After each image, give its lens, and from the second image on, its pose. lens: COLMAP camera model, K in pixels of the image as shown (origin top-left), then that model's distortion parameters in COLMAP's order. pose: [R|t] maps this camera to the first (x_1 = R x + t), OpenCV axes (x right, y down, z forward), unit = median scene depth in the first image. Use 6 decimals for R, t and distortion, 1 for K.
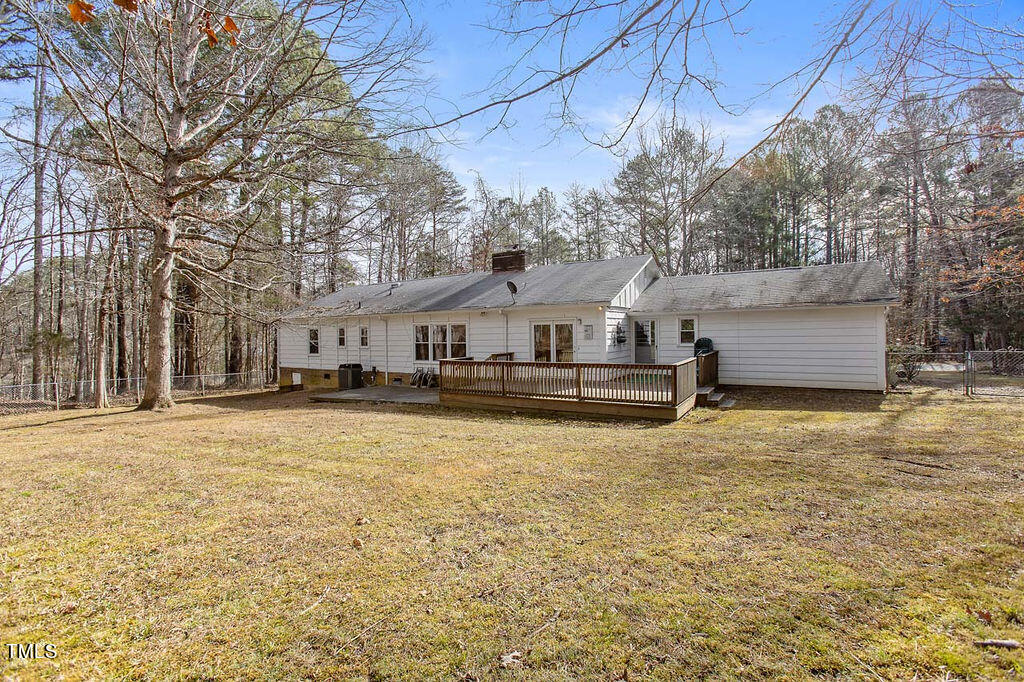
lens RADIAL K [[445.1, 0, 512.0], [0, 445.1, 341.0], [0, 0, 1]] dist [0.000650, 0.000204]
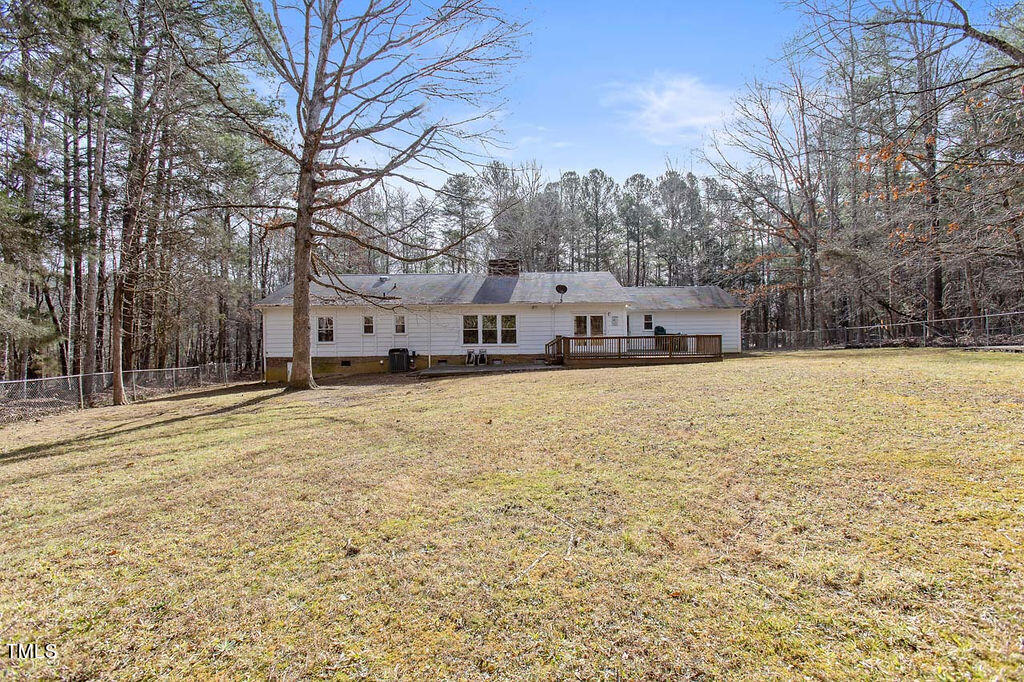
lens RADIAL K [[445.1, 0, 512.0], [0, 445.1, 341.0], [0, 0, 1]] dist [0.000650, 0.000204]
pose [[0.836418, -0.004936, 0.548071, -0.852960], [0.008681, 0.999953, -0.004244, 0.046009], [-0.548024, 0.008308, 0.836421, -0.088316]]
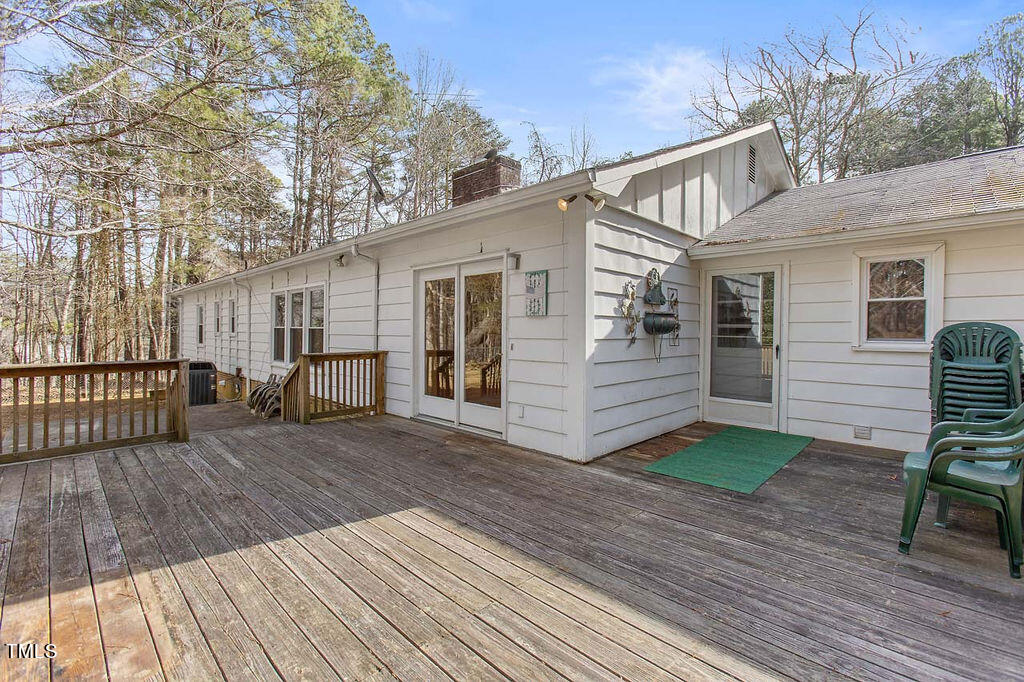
lens RADIAL K [[445.1, 0, 512.0], [0, 445.1, 341.0], [0, 0, 1]] dist [0.000650, 0.000204]
pose [[0.976099, 0.029290, -0.215344, 0.193510], [-0.028287, 0.999570, 0.007738, 0.009187], [0.215478, -0.001461, 0.976508, 0.605865]]
